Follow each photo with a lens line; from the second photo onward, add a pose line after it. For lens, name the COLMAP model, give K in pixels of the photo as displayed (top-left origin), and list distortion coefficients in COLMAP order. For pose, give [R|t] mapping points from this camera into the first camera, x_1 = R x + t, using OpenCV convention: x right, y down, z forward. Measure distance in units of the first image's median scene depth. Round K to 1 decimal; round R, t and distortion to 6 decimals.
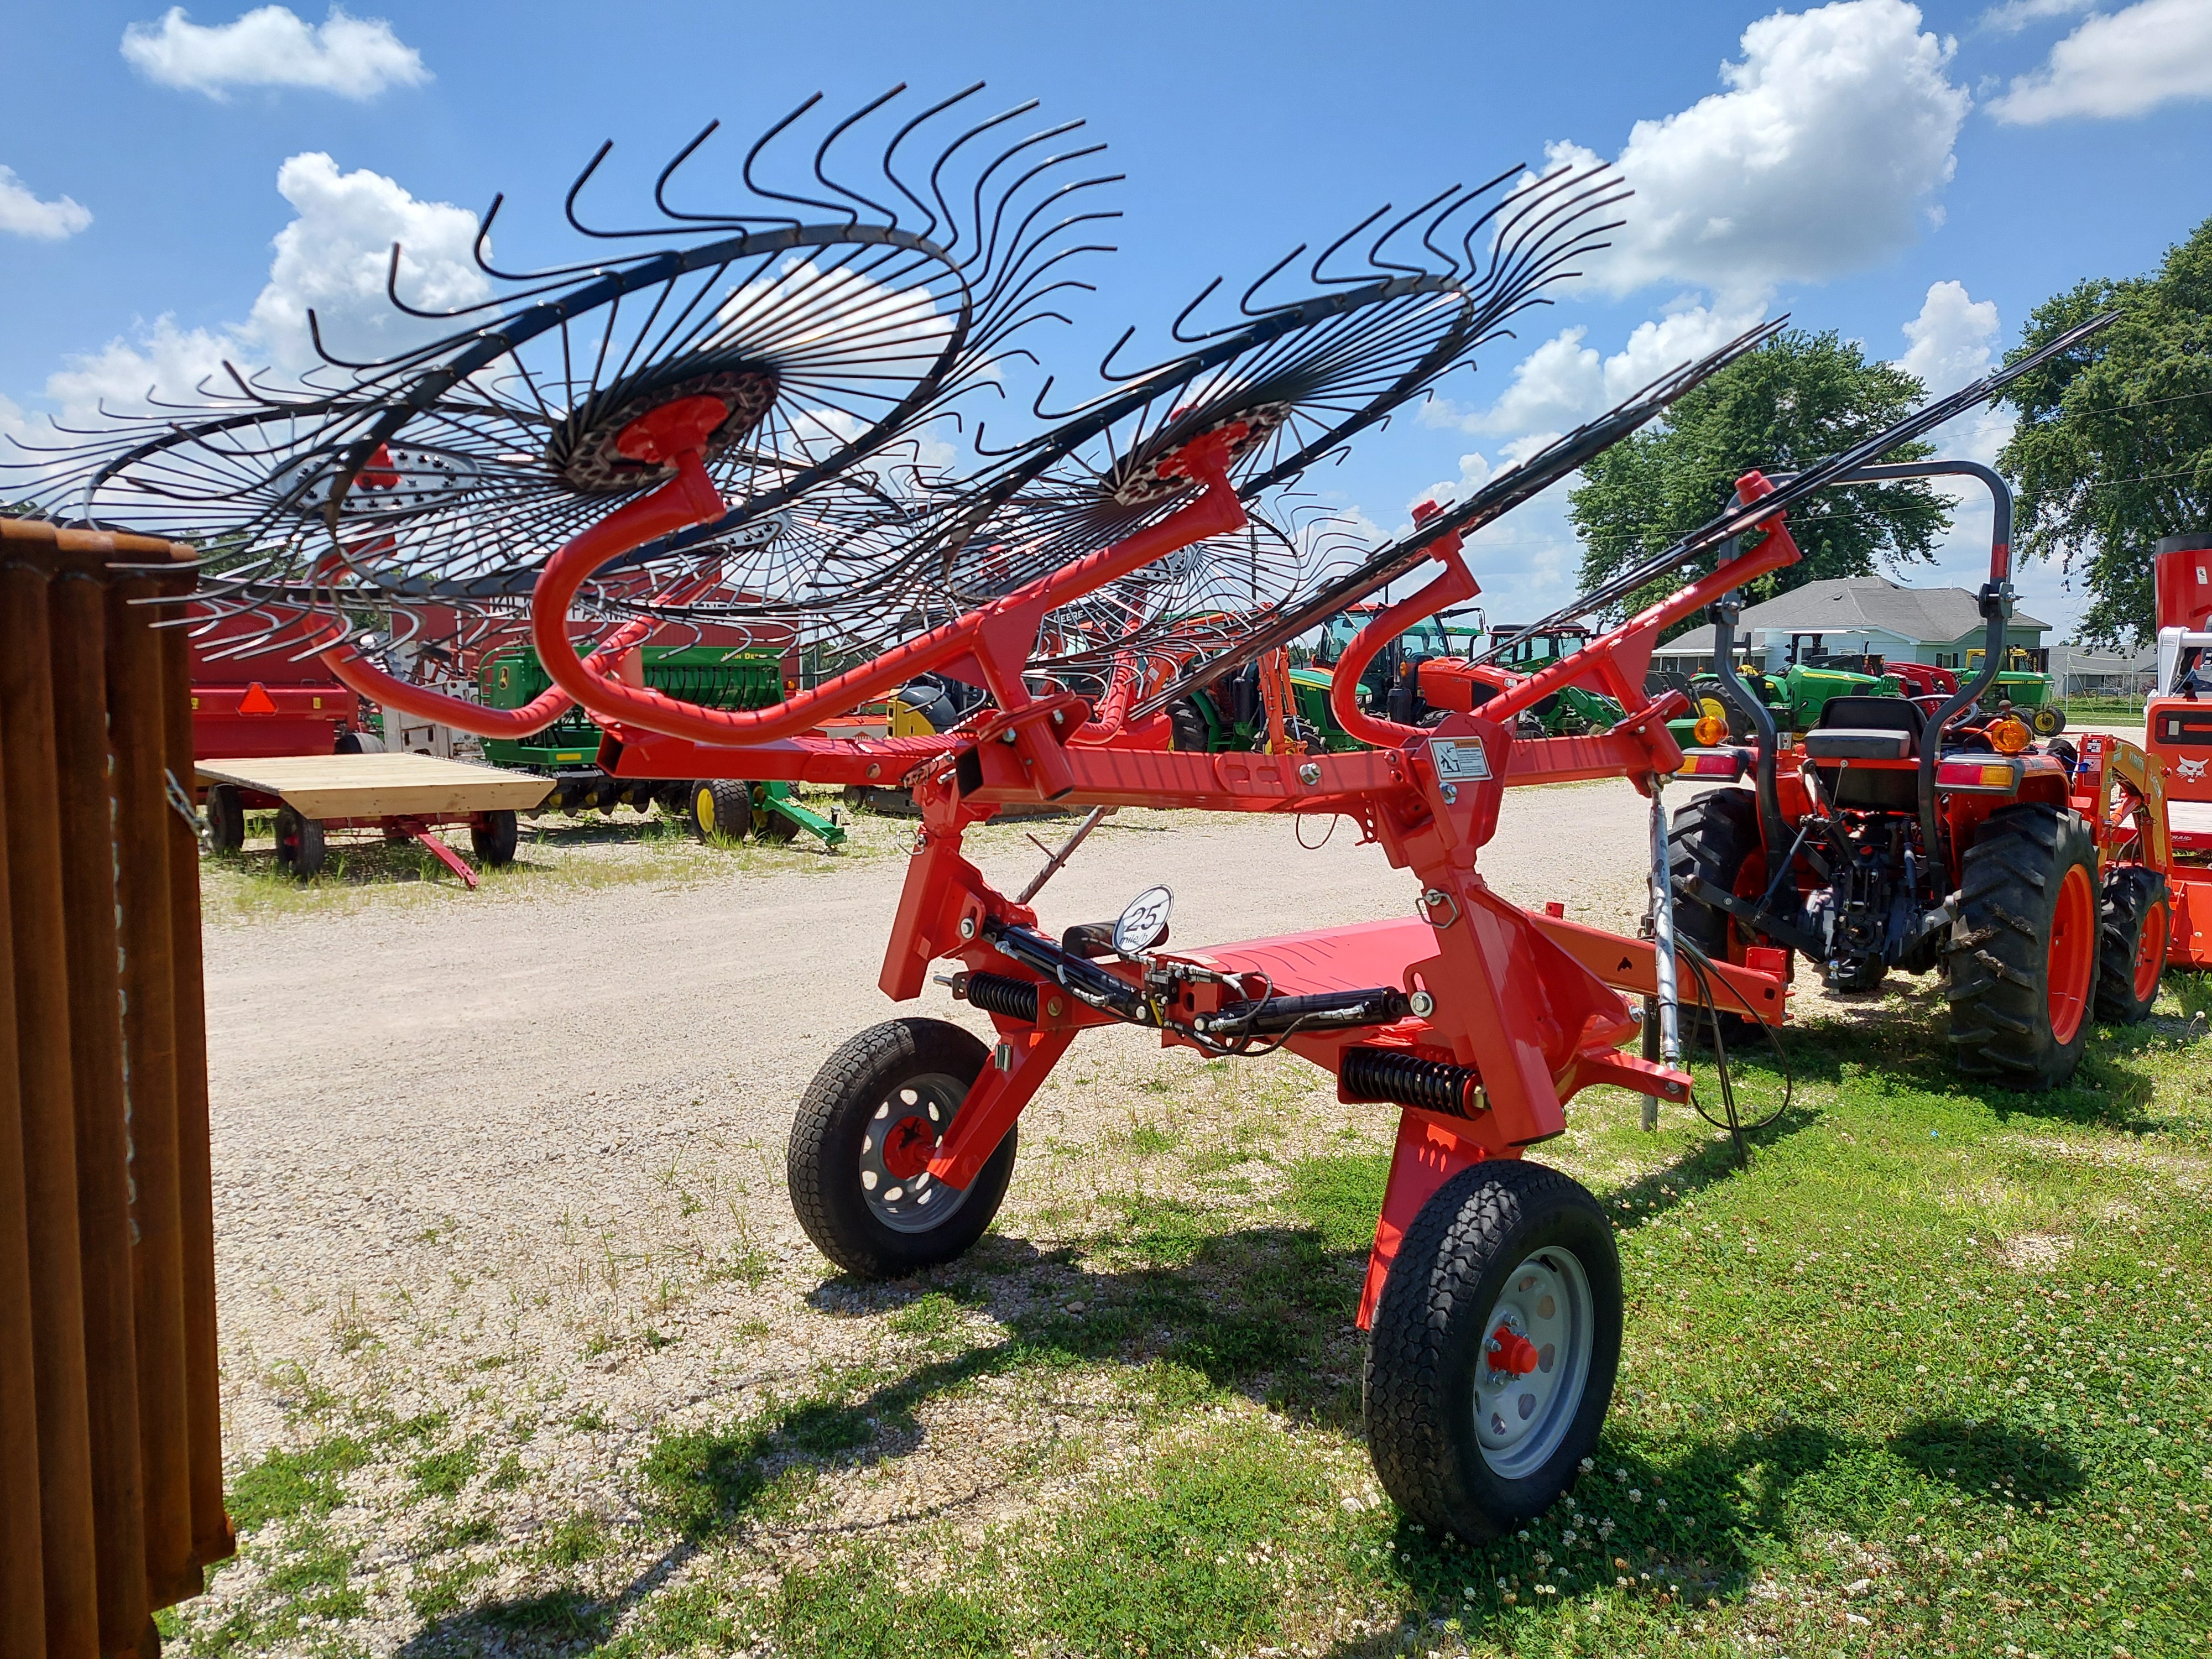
lens RADIAL K [[1621.7, 0, 1106.0], [0, 1621.7, 829.5], [0, 0, 1]] dist [0.067797, -0.065361]
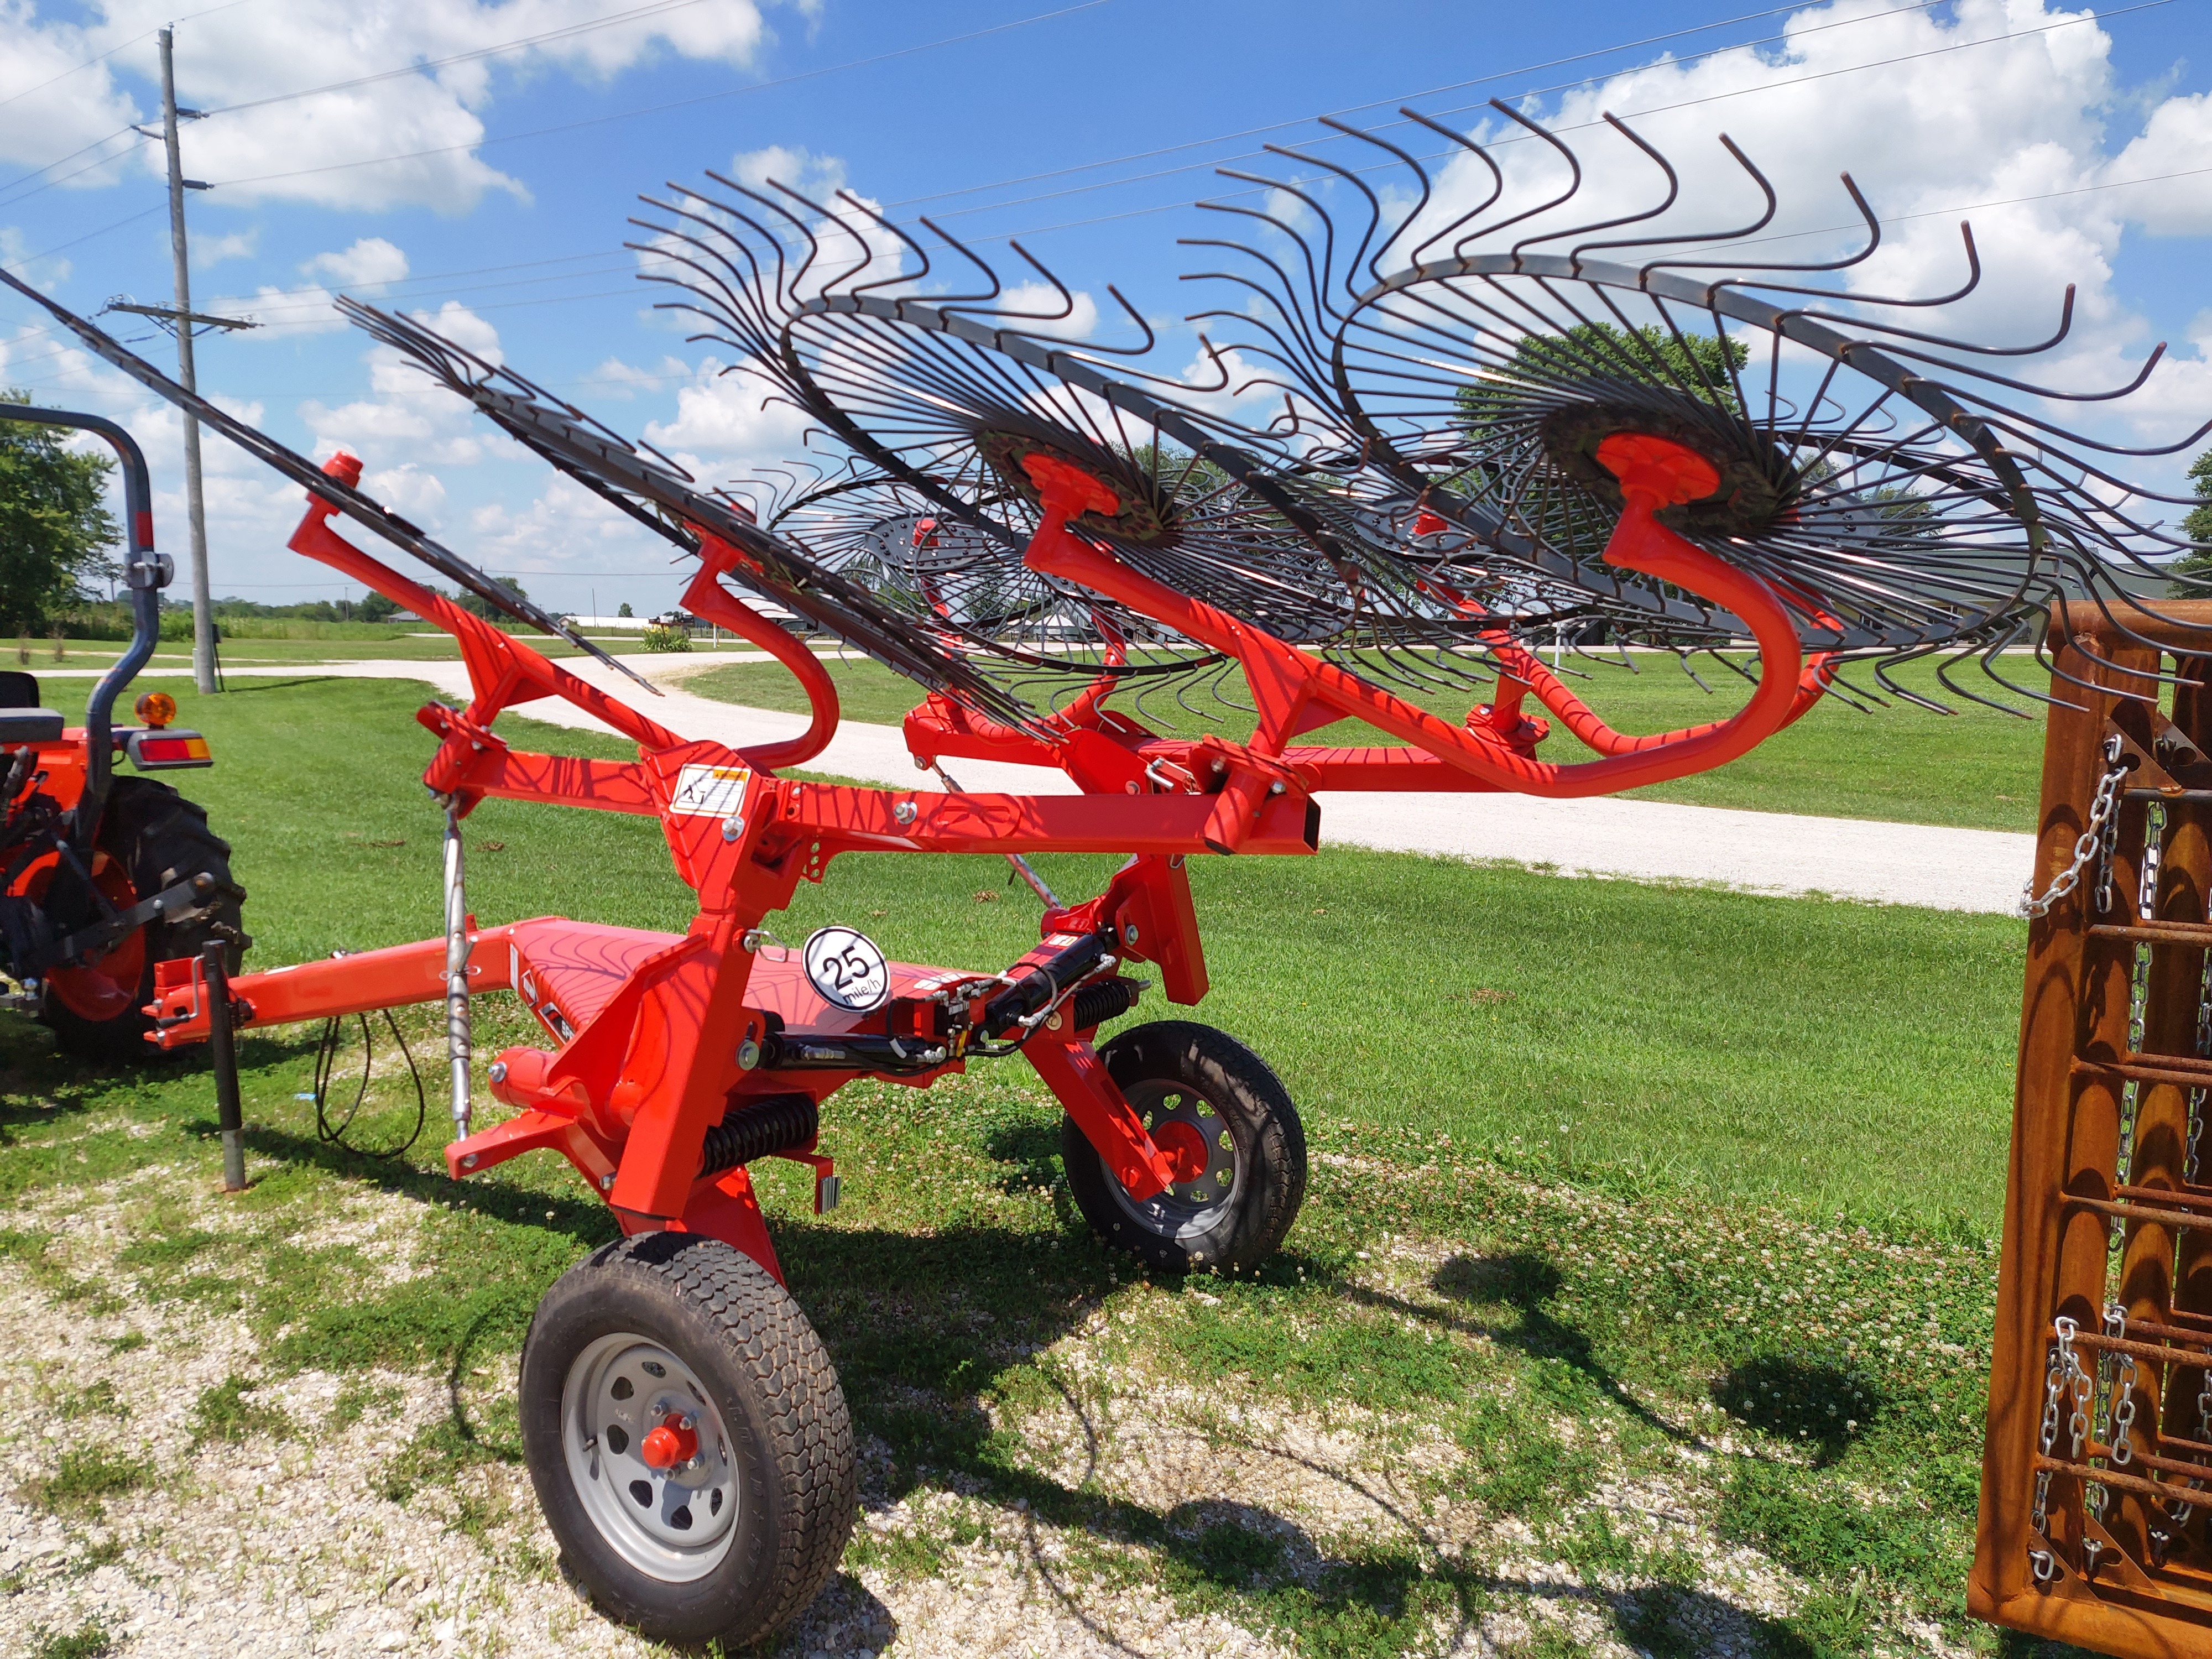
lens RADIAL K [[1621.7, 0, 1106.0], [0, 1621.7, 829.5], [0, 0, 1]] dist [0.067797, -0.065361]
pose [[-0.268650, -0.121794, 0.955507, -0.563668], [0.068545, 0.987042, 0.145086, -0.090690], [-0.960796, 0.104472, -0.256821, 0.734011]]
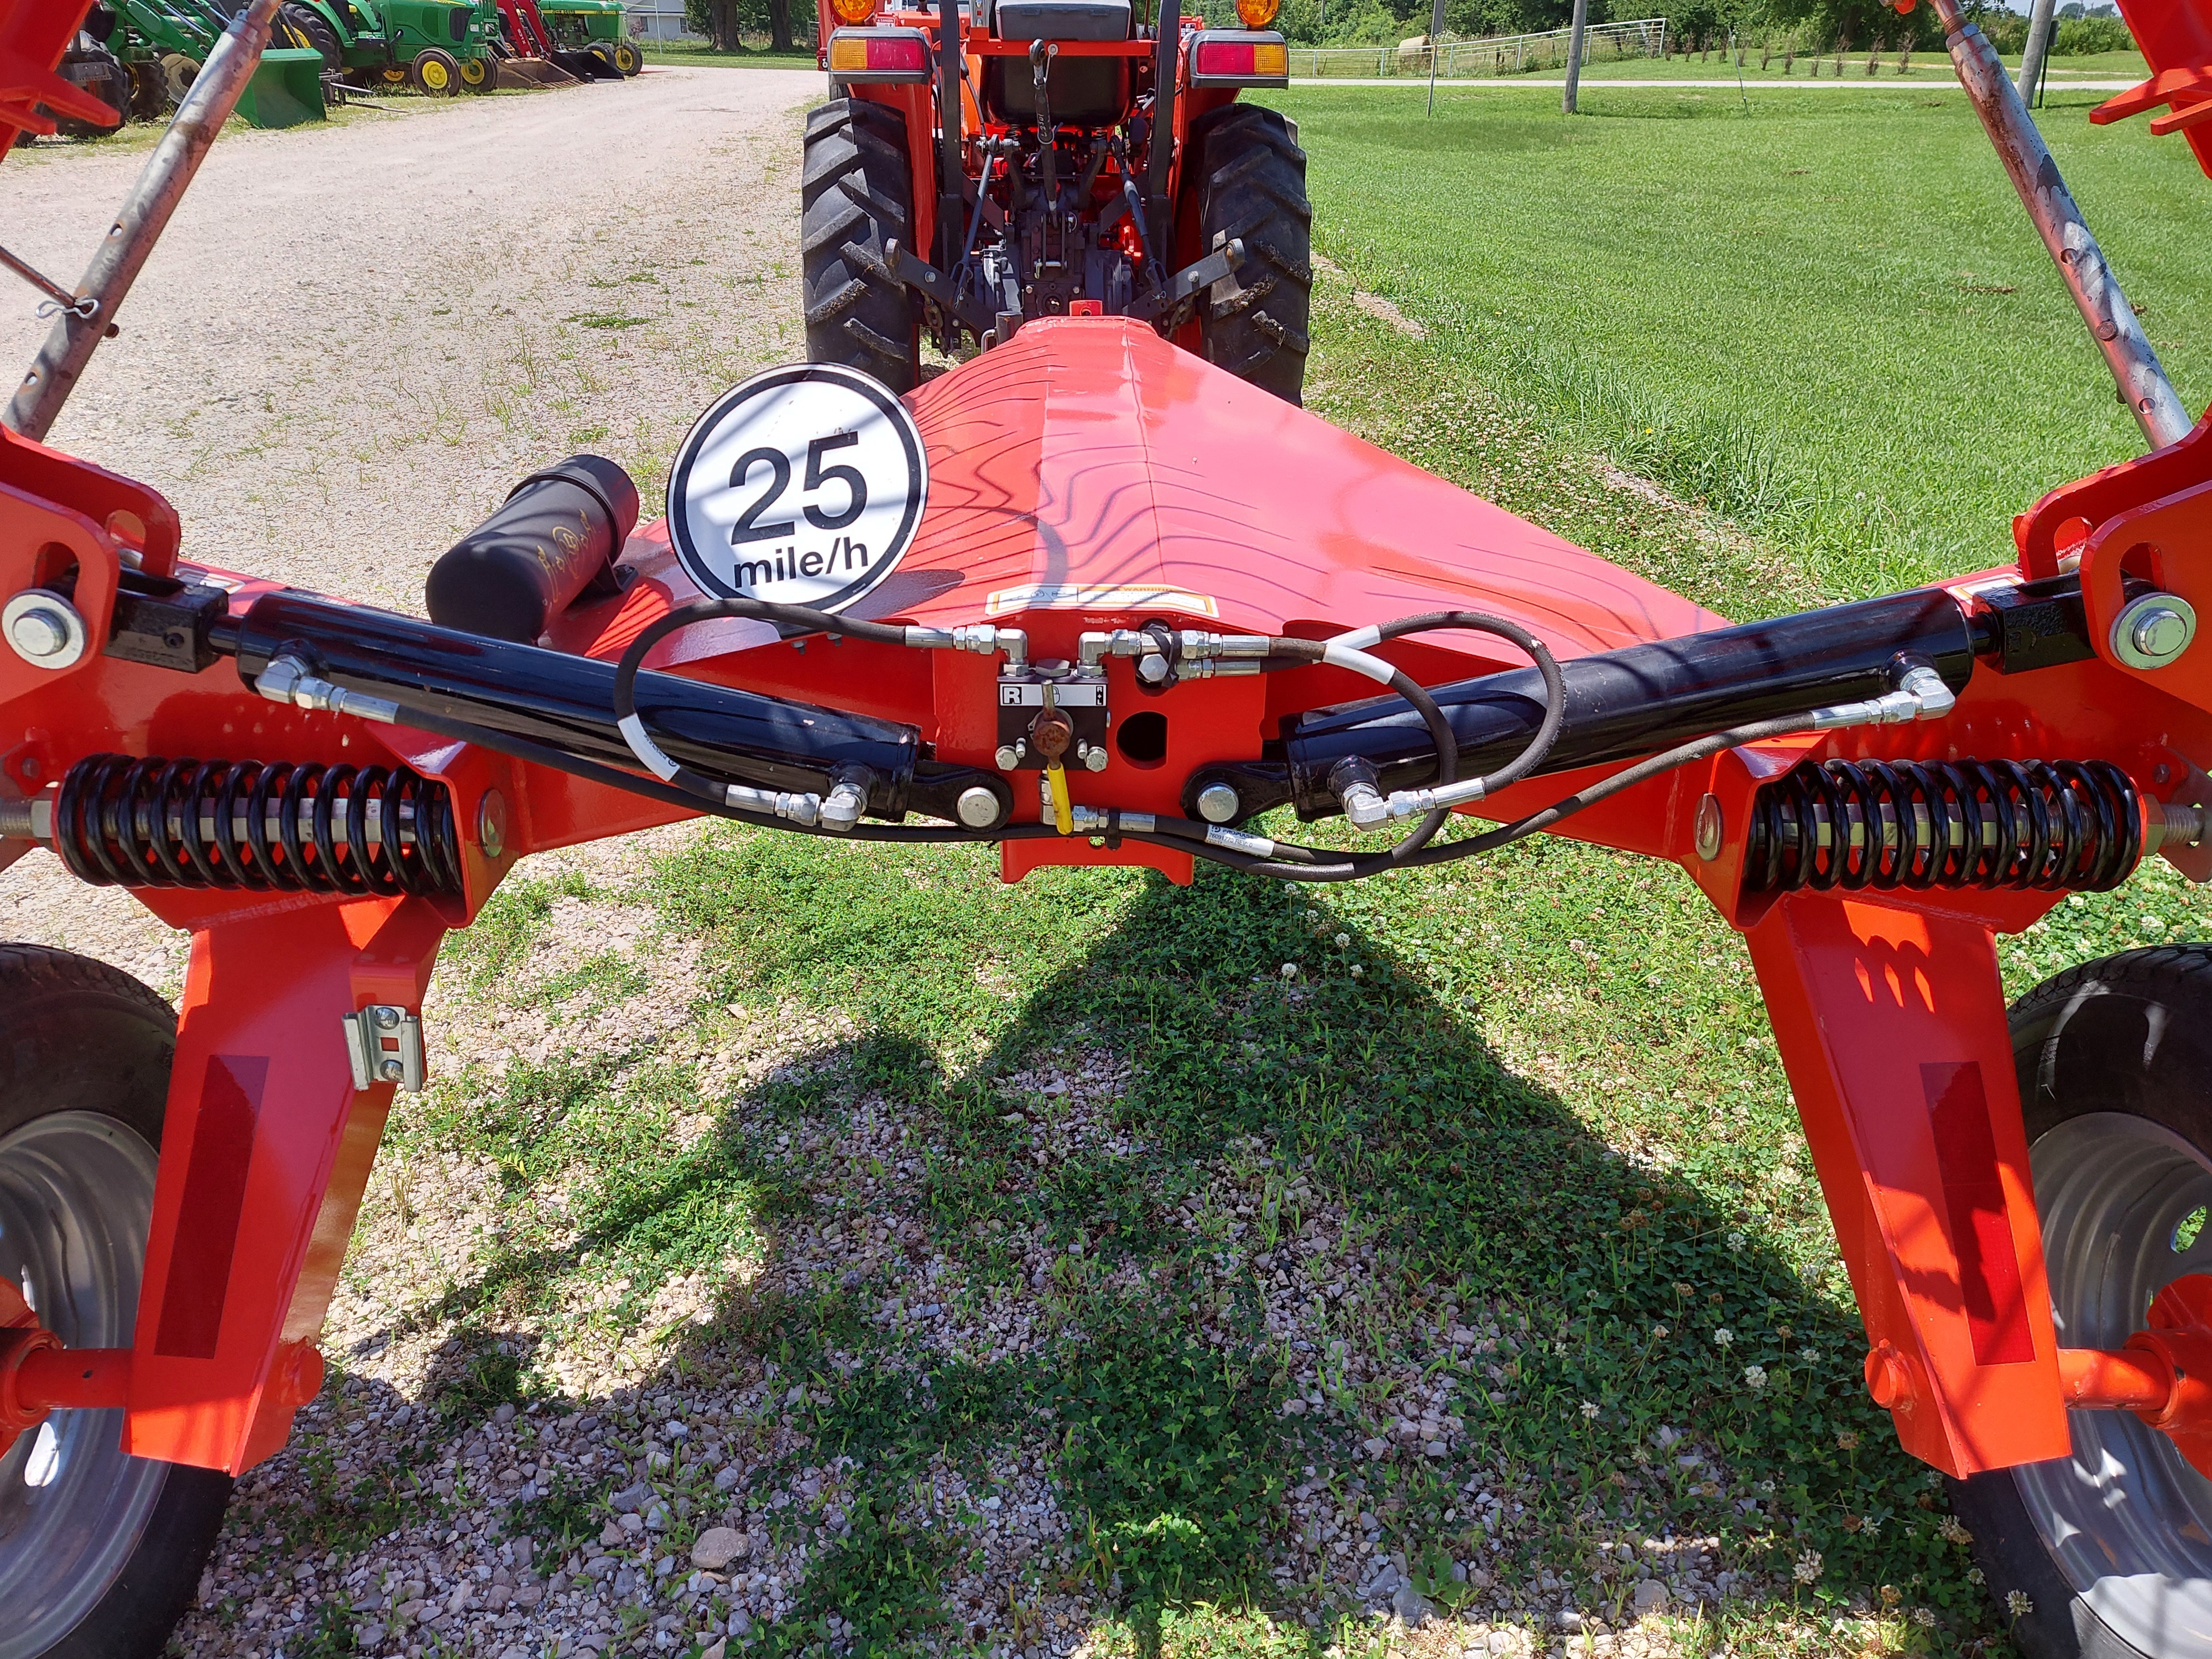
lens RADIAL K [[1621.7, 0, 1106.0], [0, 1621.7, 829.5], [0, 0, 1]] dist [0.067797, -0.065361]
pose [[0.679690, -0.316883, 0.661518, -0.105162], [0.059469, 0.922704, 0.380895, 0.001158], [-0.731085, -0.219551, 0.645997, 0.502779]]
